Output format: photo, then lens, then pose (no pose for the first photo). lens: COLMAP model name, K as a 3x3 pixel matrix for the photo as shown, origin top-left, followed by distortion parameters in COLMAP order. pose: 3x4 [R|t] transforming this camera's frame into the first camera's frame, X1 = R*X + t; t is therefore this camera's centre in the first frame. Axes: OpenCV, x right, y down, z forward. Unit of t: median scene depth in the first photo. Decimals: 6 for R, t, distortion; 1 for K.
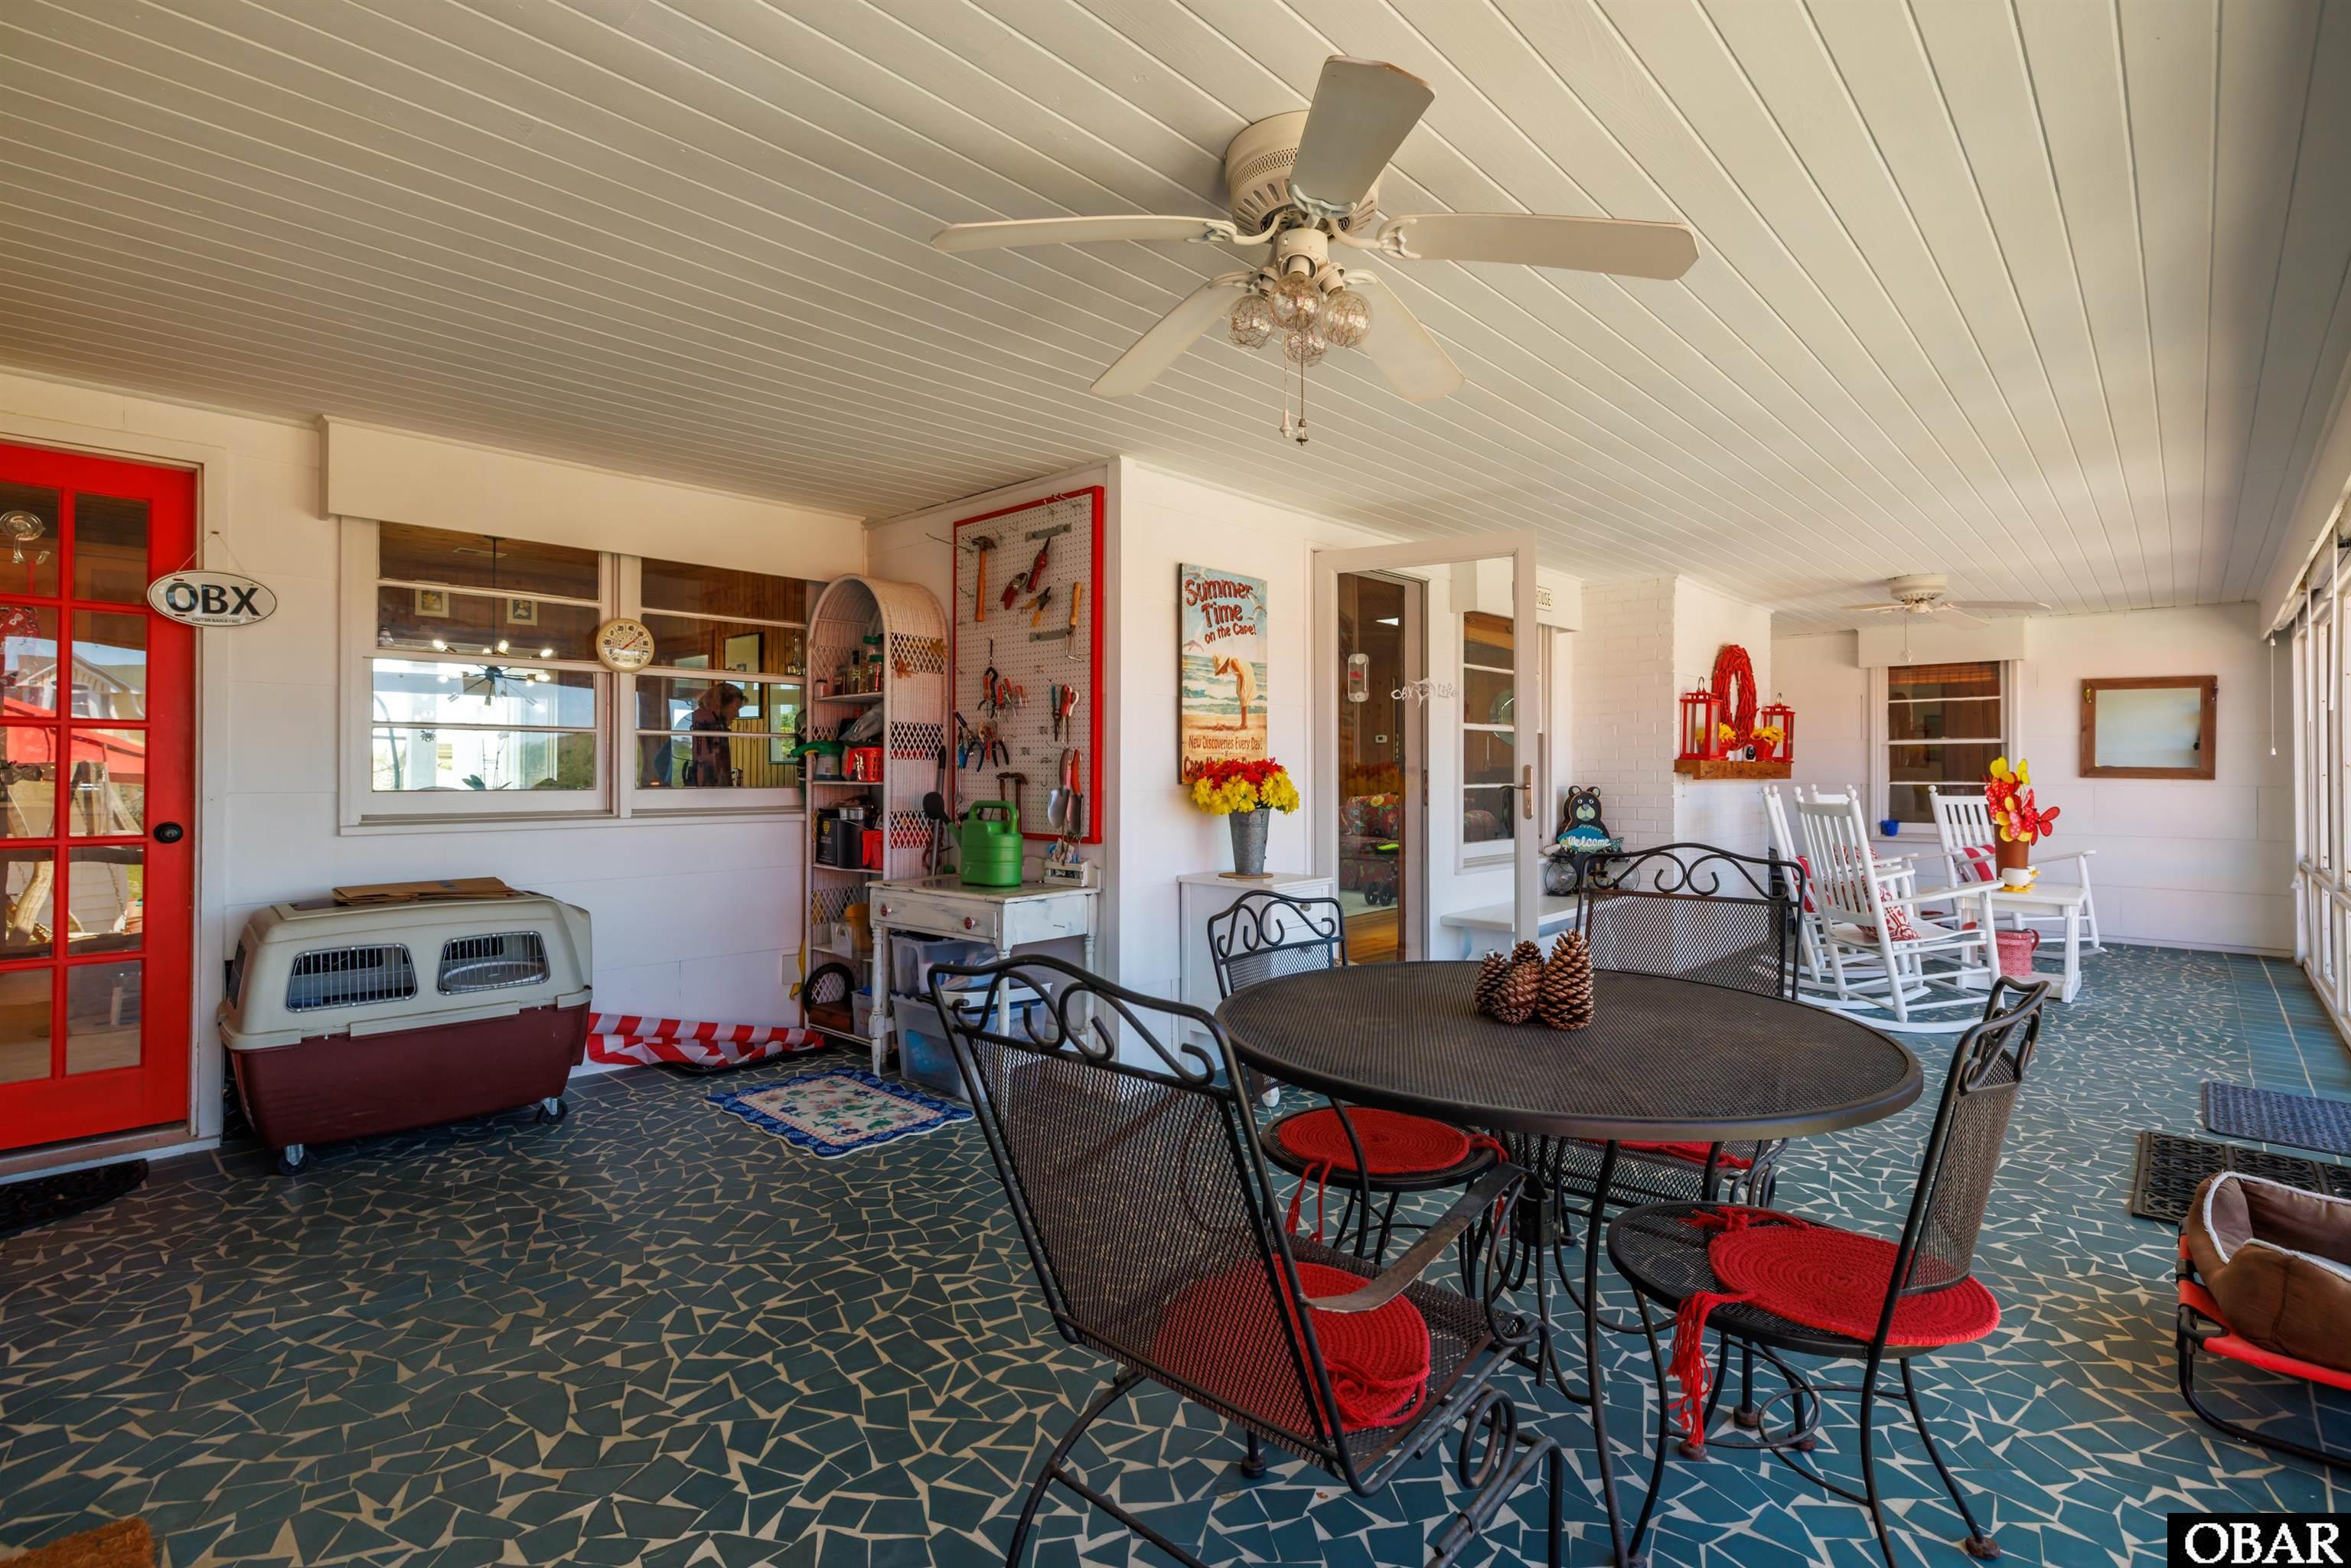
lens RADIAL K [[1100.6, 0, 1169.6], [0, 1100.6, 766.3], [0, 0, 1]] dist [0.000353, -0.000104]
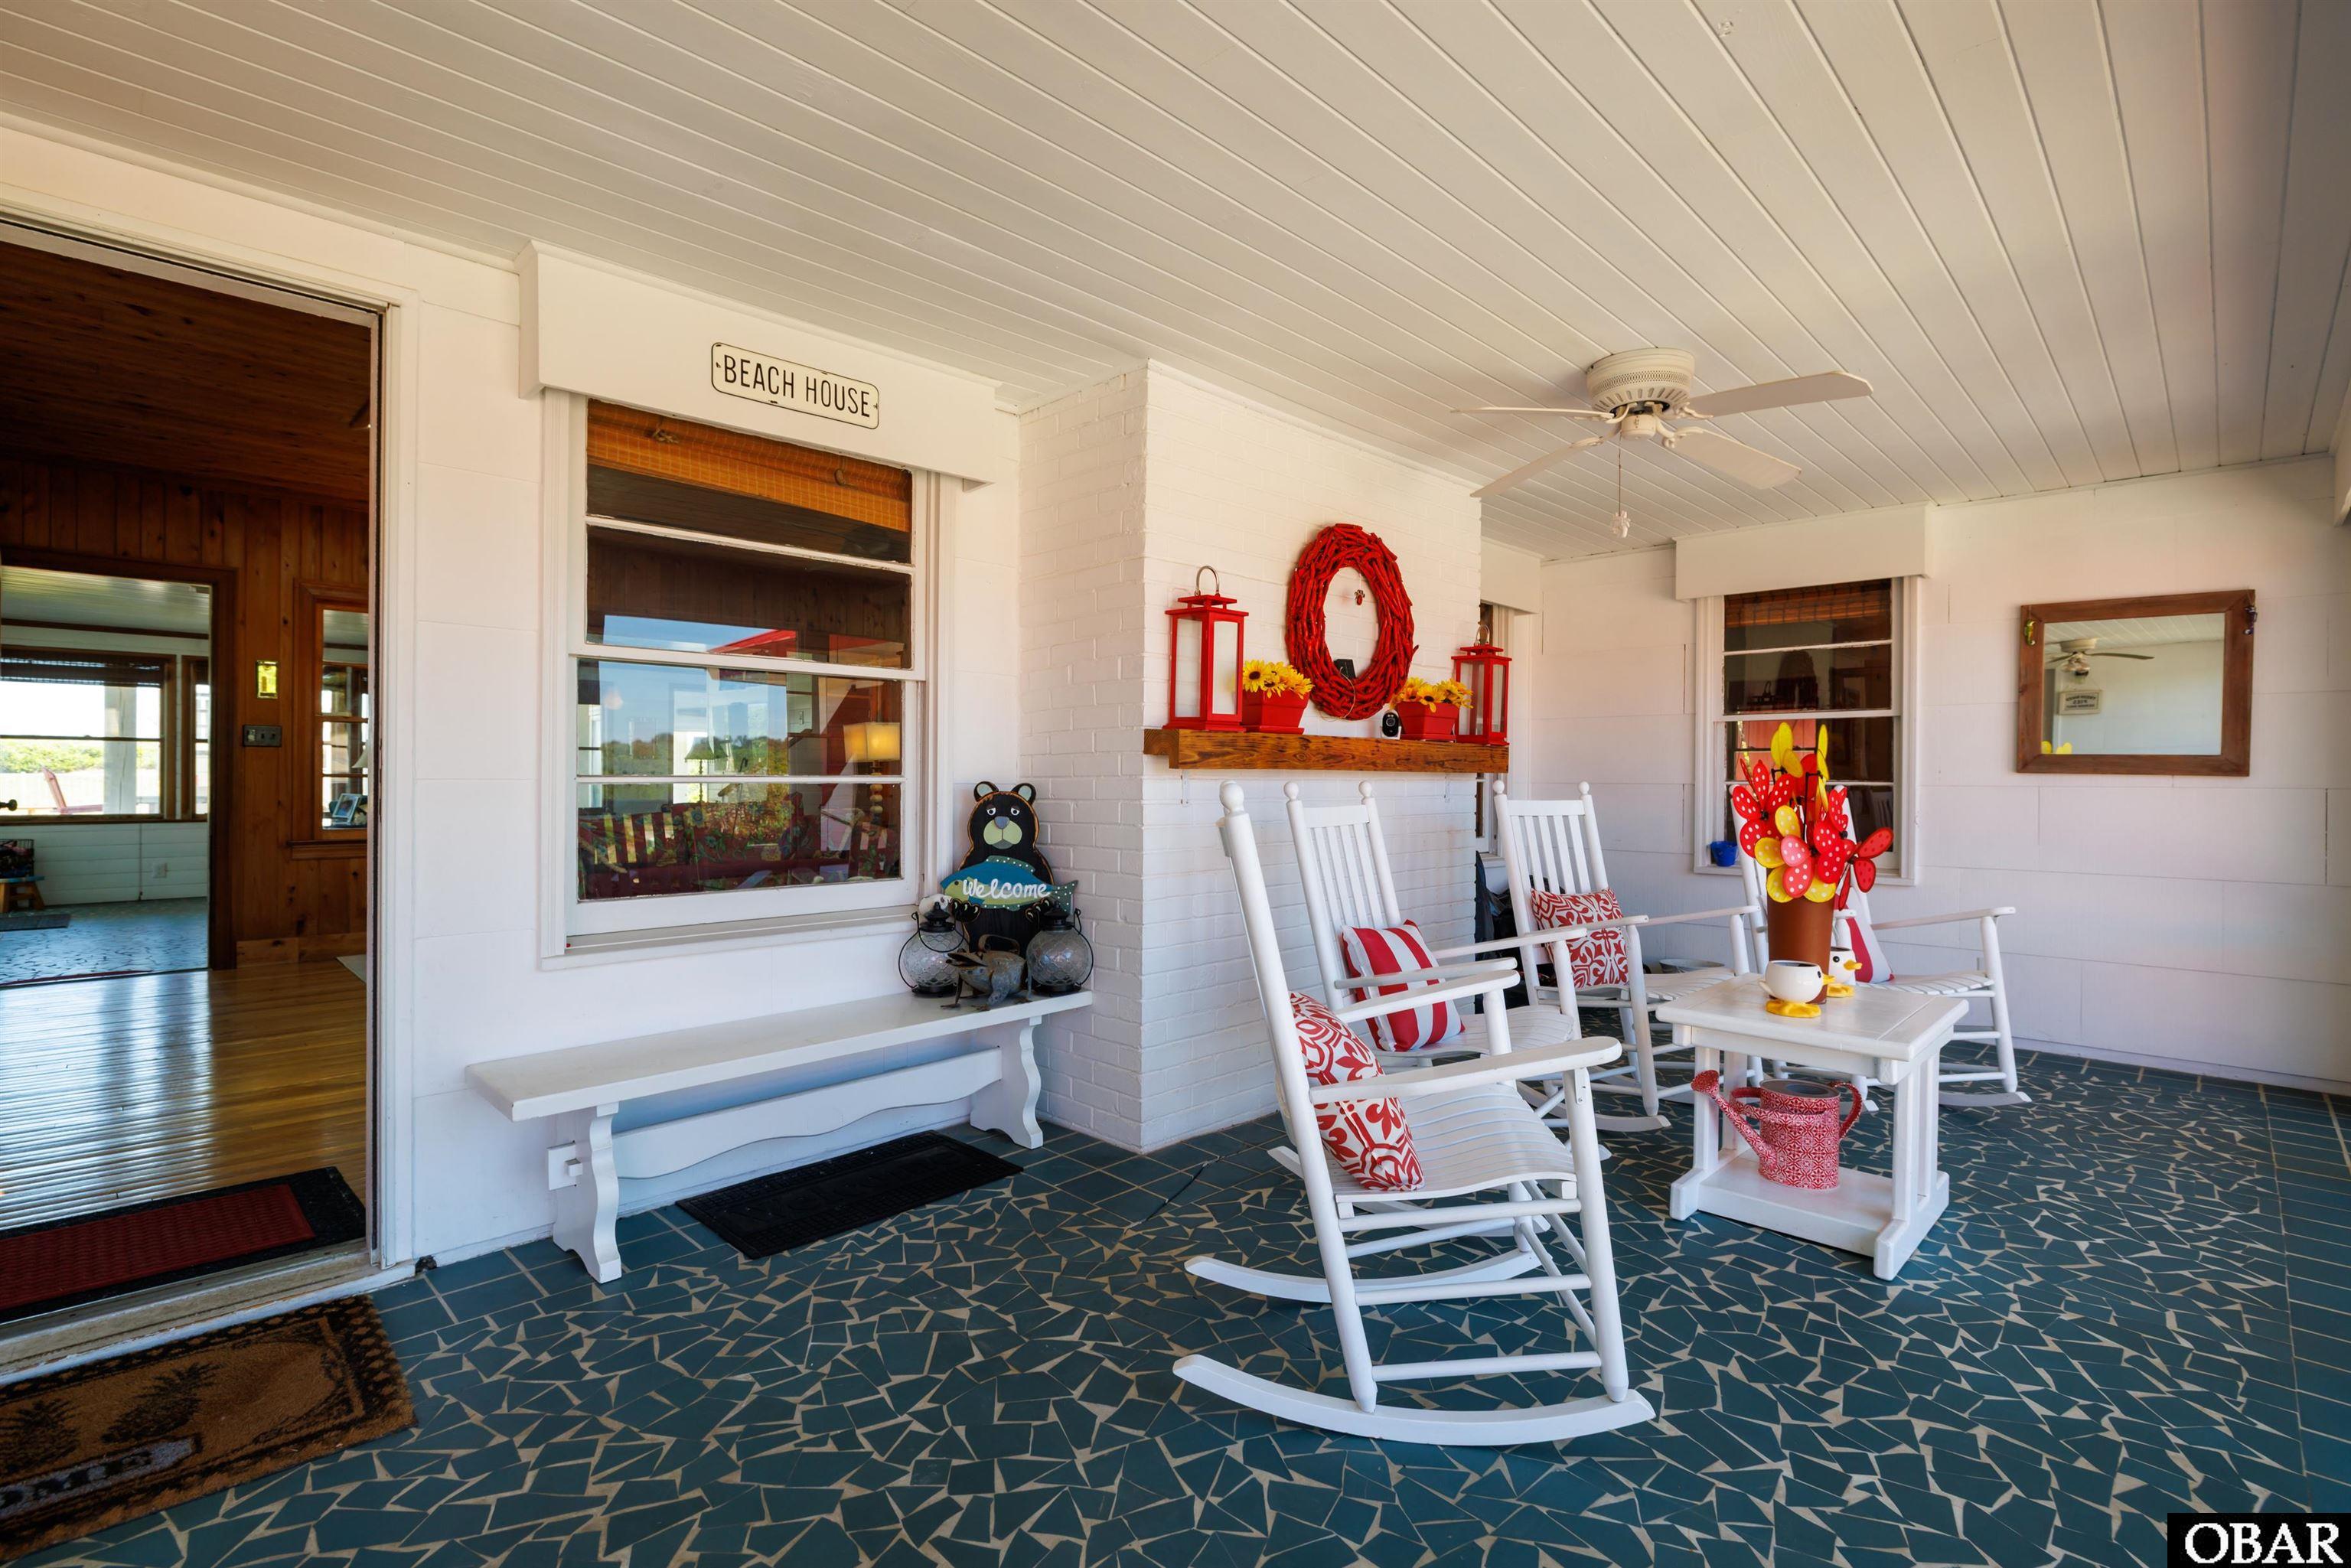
lens RADIAL K [[1088.0, 0, 1175.5], [0, 1088.0, 784.0], [0, 0, 1]] dist [-0.002391, -0.000020]
pose [[0.999611, 0.003359, -0.027691, 0.448167], [-0.003018, 0.999919, 0.012346, 0.011822], [0.027730, -0.012258, 0.999540, 0.462709]]
